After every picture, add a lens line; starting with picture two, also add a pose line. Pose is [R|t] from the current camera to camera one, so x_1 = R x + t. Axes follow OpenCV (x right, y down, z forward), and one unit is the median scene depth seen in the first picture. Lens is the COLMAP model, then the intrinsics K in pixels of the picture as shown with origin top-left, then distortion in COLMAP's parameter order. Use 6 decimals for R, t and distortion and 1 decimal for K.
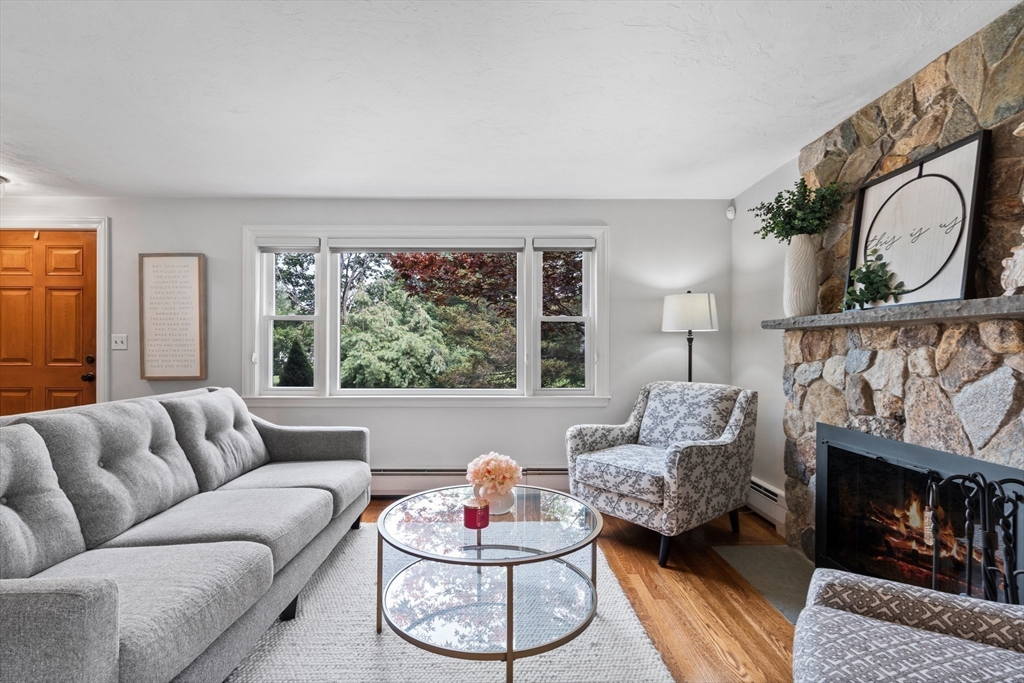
lens RADIAL K [[473.9, 0, 511.8], [0, 473.9, 346.7], [0, 0, 1]] dist [-0.000892, 0.002508]
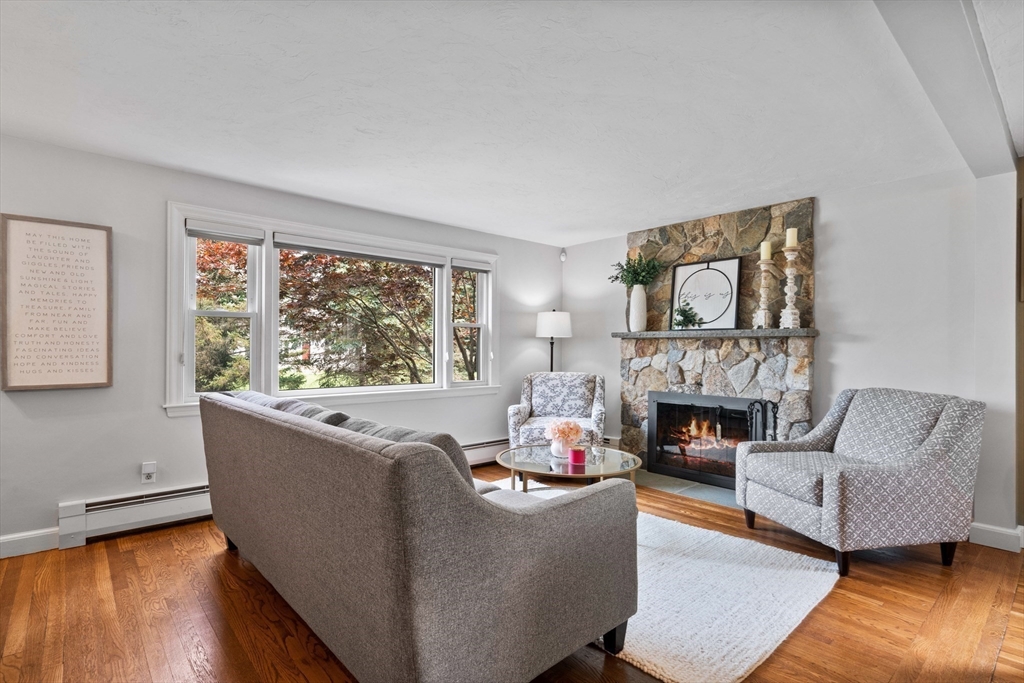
lens RADIAL K [[478.9, 0, 511.6], [0, 478.9, 346.9], [0, 0, 1]] dist [0.001613, 0.000148]
pose [[0.767418, 0.005640, 0.641122, -0.903039], [-0.006801, 0.999977, -0.000655, -0.001941], [-0.641110, -0.003858, 0.767439, -0.058753]]
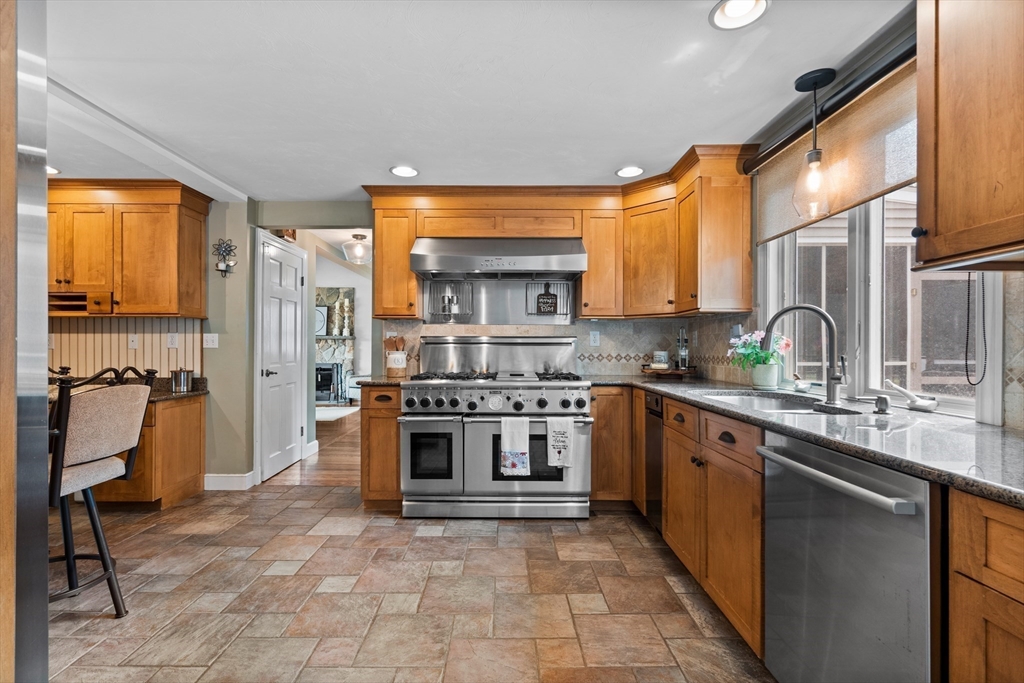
lens RADIAL K [[473.9, 0, 497.2], [0, 473.9, 346.0], [0, 0, 1]] dist [-0.000892, 0.002508]
pose [[0.025716, -0.000930, 0.999669, -3.100828], [-0.005360, 0.999985, 0.001068, 0.006329], [-0.999655, -0.005386, 0.025710, -0.796499]]
